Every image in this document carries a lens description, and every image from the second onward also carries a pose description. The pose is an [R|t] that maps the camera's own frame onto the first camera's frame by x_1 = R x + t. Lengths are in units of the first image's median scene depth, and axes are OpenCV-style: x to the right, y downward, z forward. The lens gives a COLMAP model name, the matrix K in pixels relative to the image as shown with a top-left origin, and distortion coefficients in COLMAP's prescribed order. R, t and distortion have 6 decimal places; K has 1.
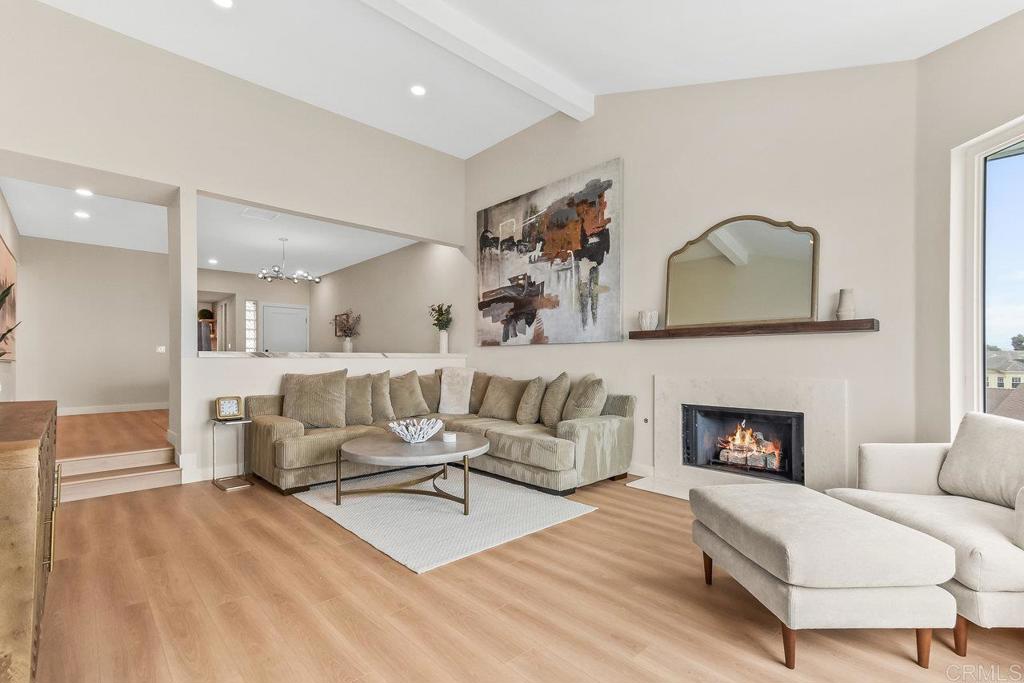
lens RADIAL K [[464.8, 0, 510.3], [0, 464.8, 361.5], [0, 0, 1]] dist [0.024980, 0.000072]
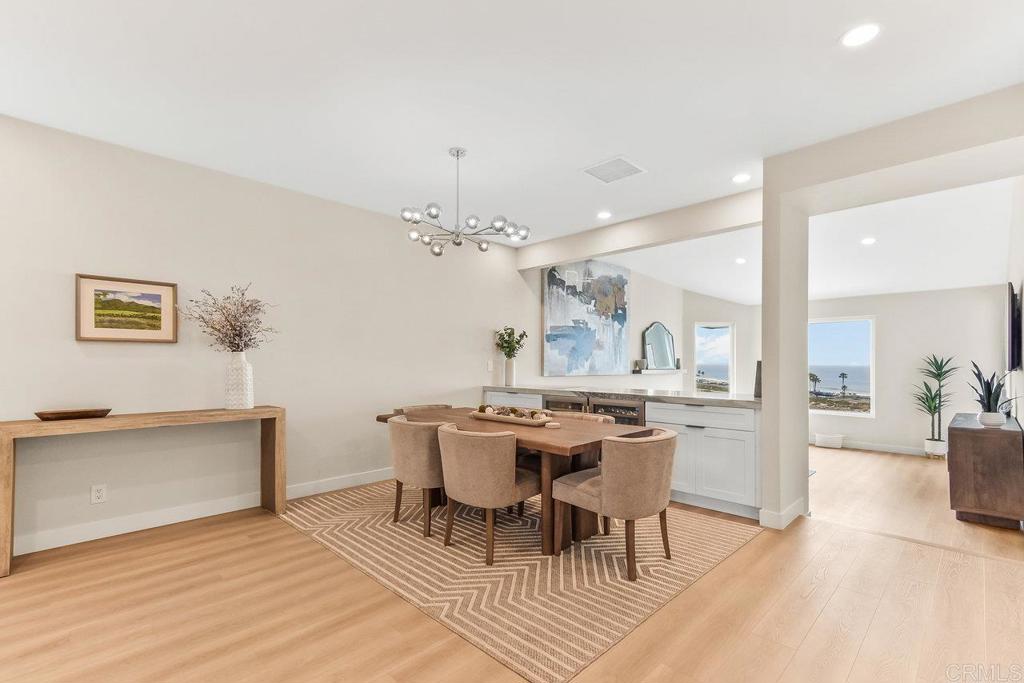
lens RADIAL K [[464.8, 0, 510.3], [0, 464.8, 361.5], [0, 0, 1]] dist [0.024980, 0.000072]
pose [[-0.049827, 0.003467, 0.998752, -1.241315], [-0.000314, 0.999994, -0.003487, -0.070715], [-0.998758, -0.000488, -0.049826, 1.277722]]
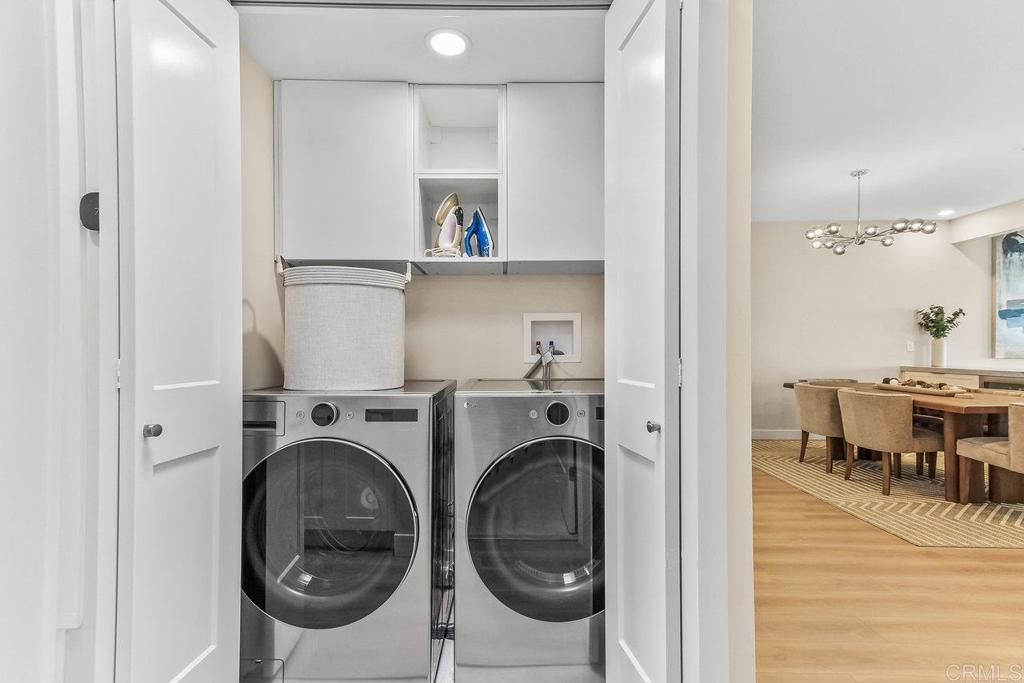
lens RADIAL K [[469.4, 0, 512.2], [0, 469.4, 347.8], [0, 0, 1]] dist [0.025521, -0.000002]
pose [[0.669839, 0.000858, 0.742506, -1.582883], [0.000040, 0.999999, -0.001191, -0.059608], [-0.742507, 0.000828, 0.669838, 1.215773]]
